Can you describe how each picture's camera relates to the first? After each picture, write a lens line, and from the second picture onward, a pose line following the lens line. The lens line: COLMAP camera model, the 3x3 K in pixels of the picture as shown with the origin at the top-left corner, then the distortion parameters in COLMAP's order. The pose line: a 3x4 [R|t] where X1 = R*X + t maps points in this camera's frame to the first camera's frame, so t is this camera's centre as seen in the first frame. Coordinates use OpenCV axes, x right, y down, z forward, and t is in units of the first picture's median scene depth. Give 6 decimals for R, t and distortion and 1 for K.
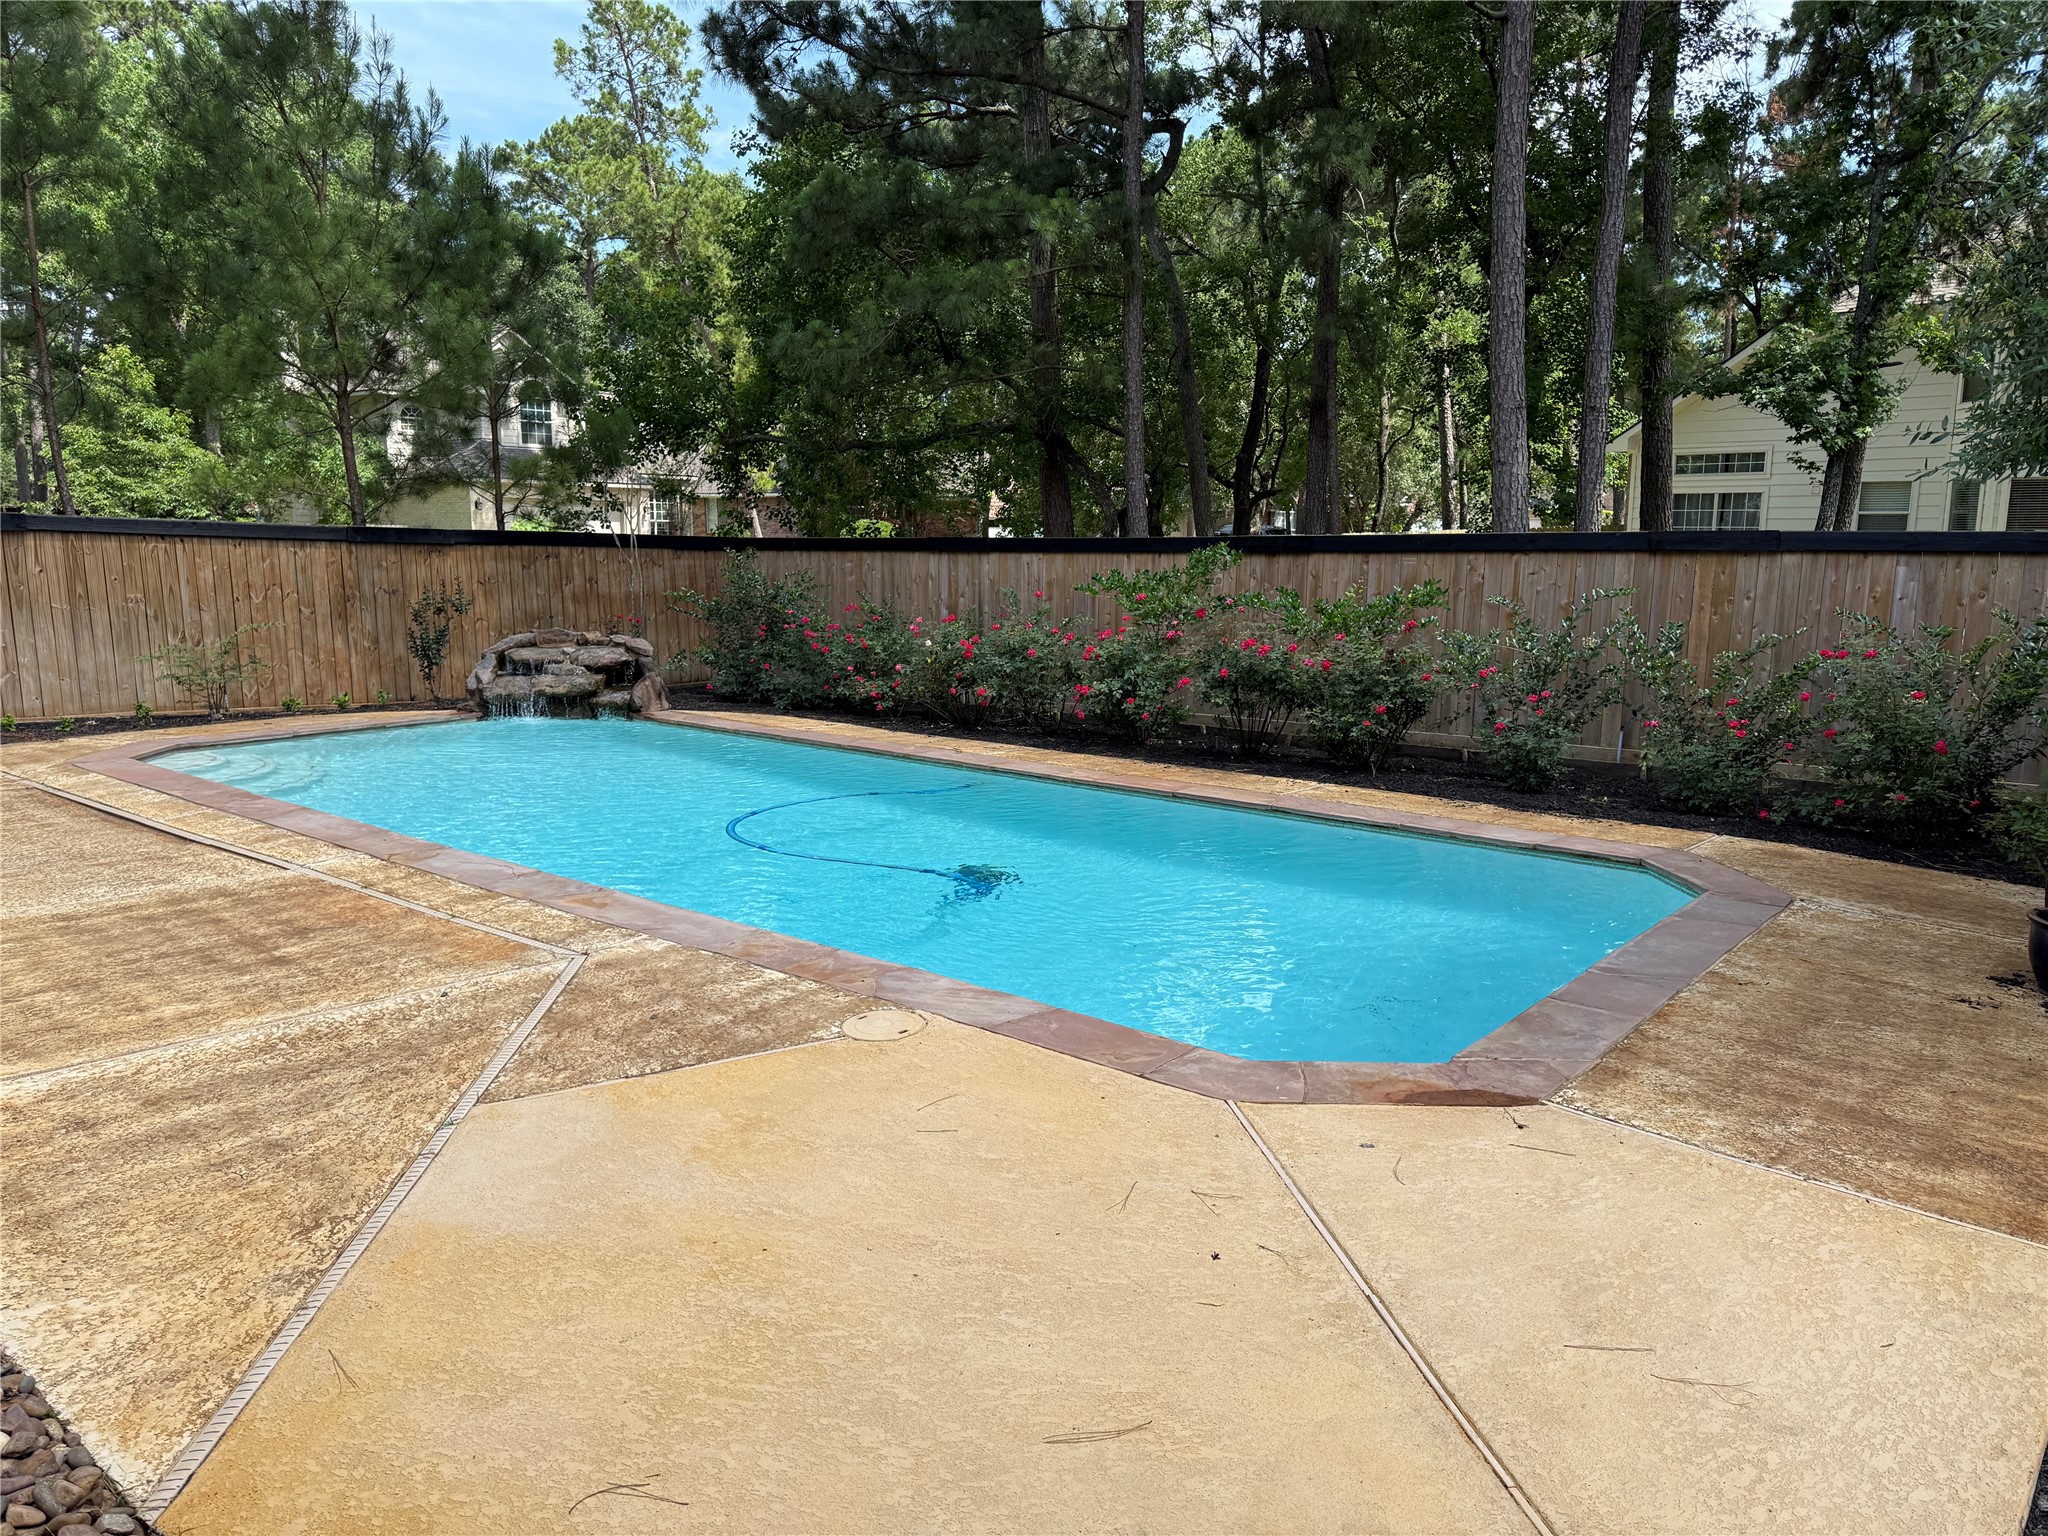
lens RADIAL K [[1441.8, 0, 1023.6], [0, 1441.8, 771.7], [0, 0, 1]] dist [0.010663, 0.003645]
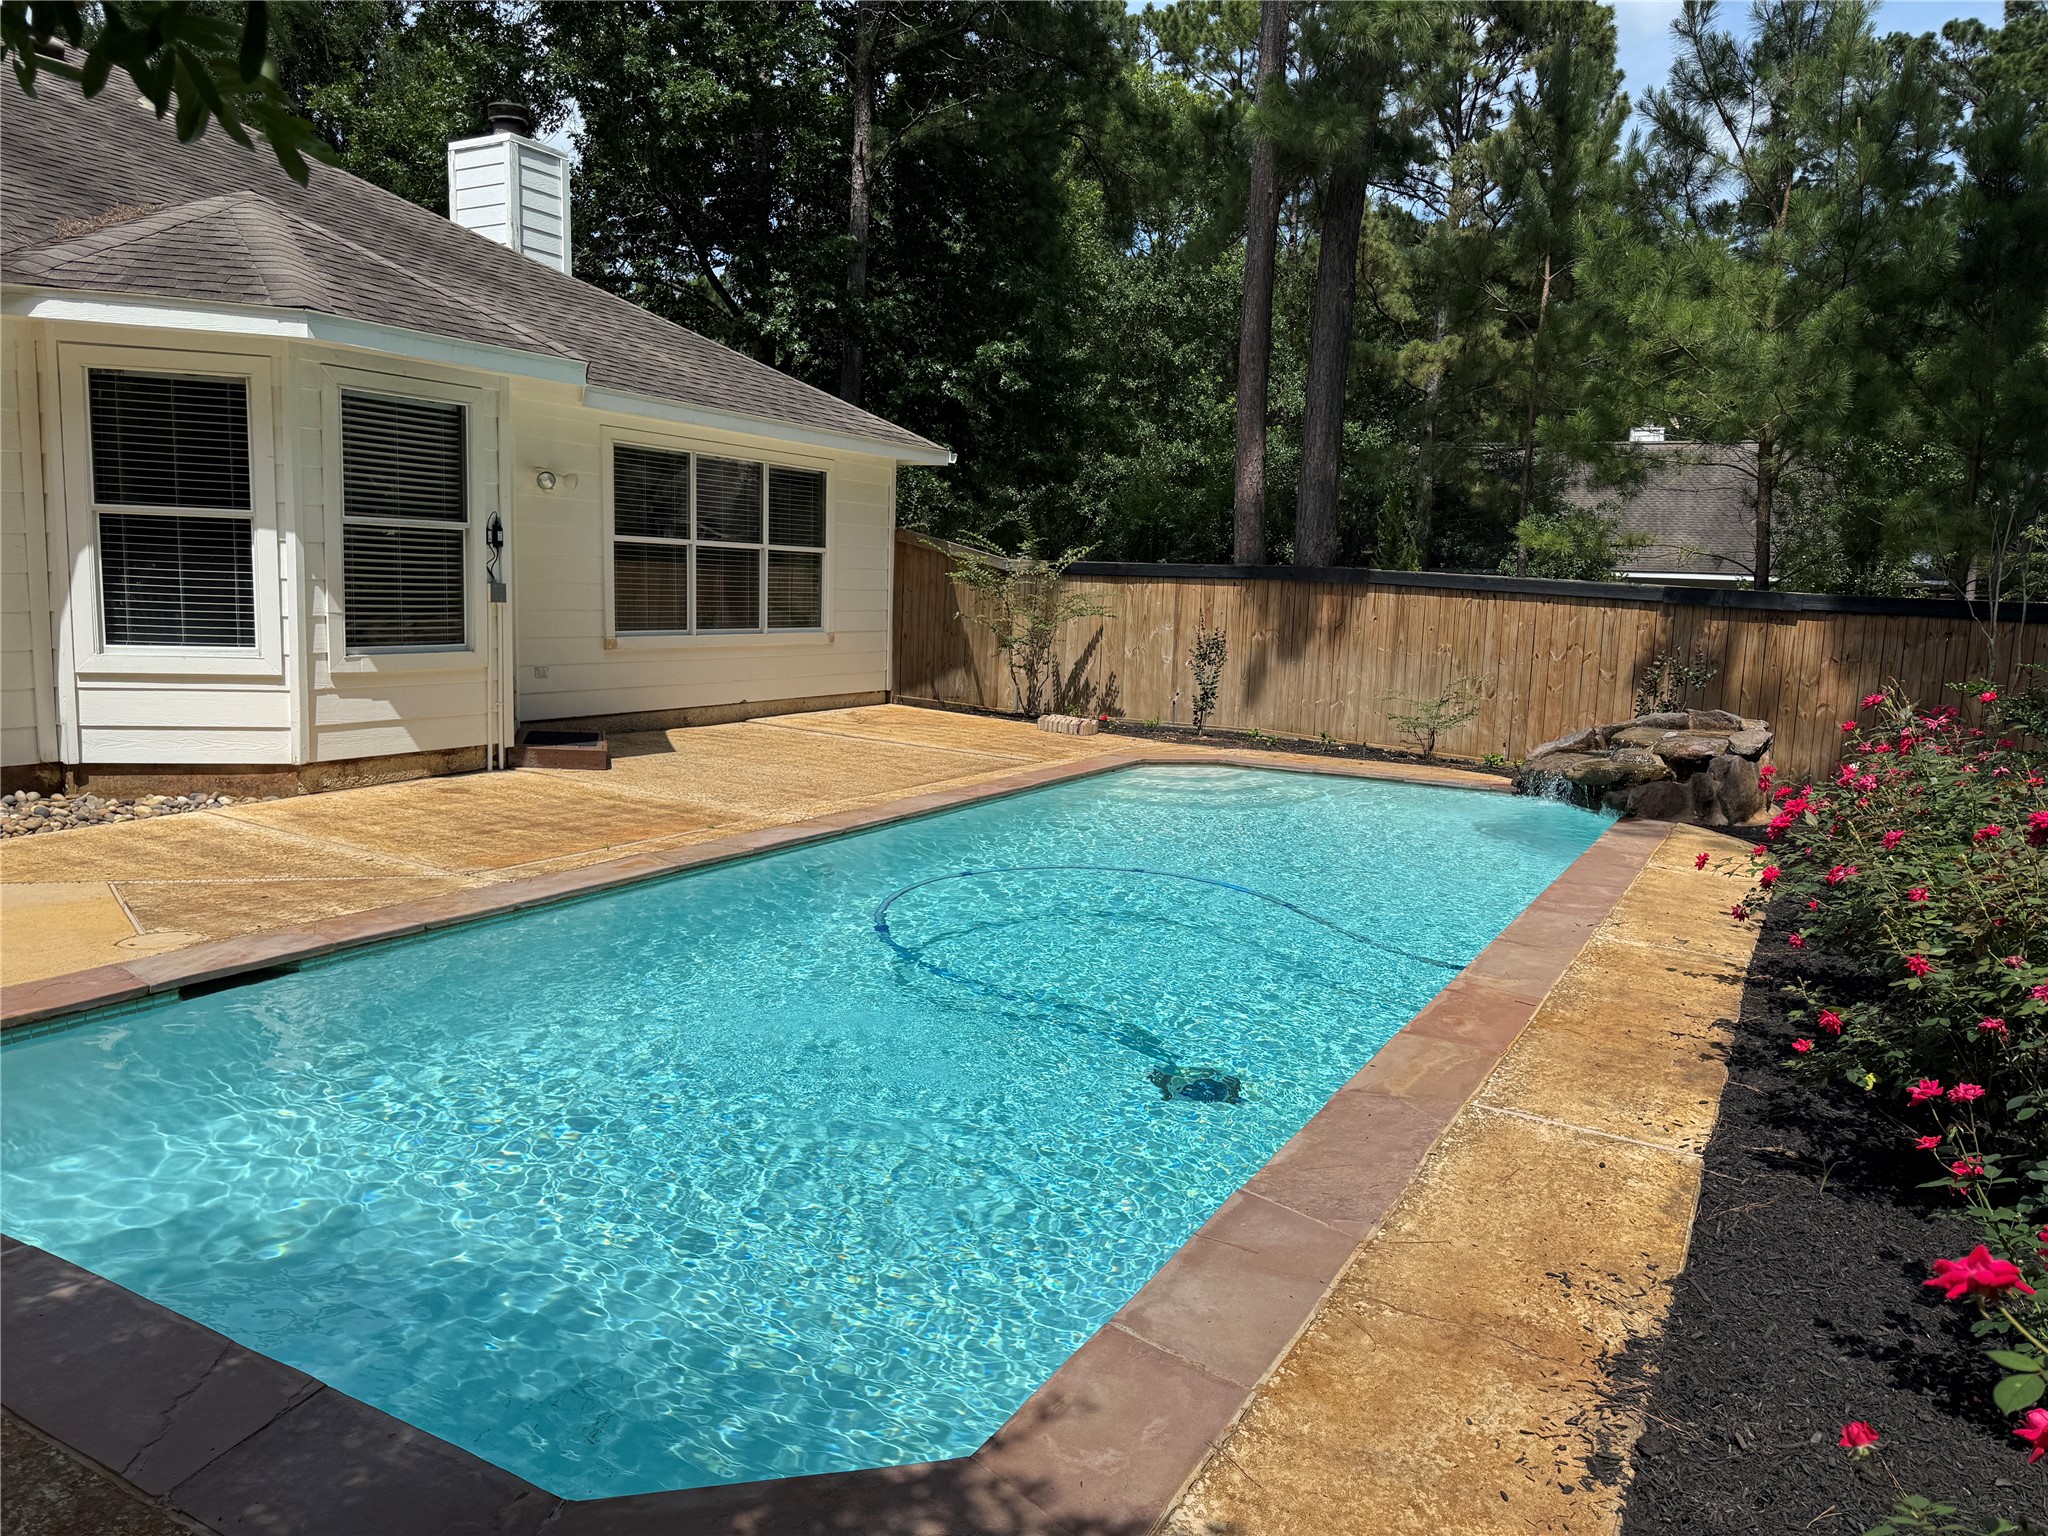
lens RADIAL K [[1441.8, 0, 1019.1], [0, 1441.8, 777.5], [0, 0, 1]] dist [0.010663, 0.003645]
pose [[0.191321, 0.134592, -0.972256, 0.386893], [-0.197181, 0.975630, 0.096258, -0.066053], [0.961518, 0.173295, 0.213197, 0.481522]]
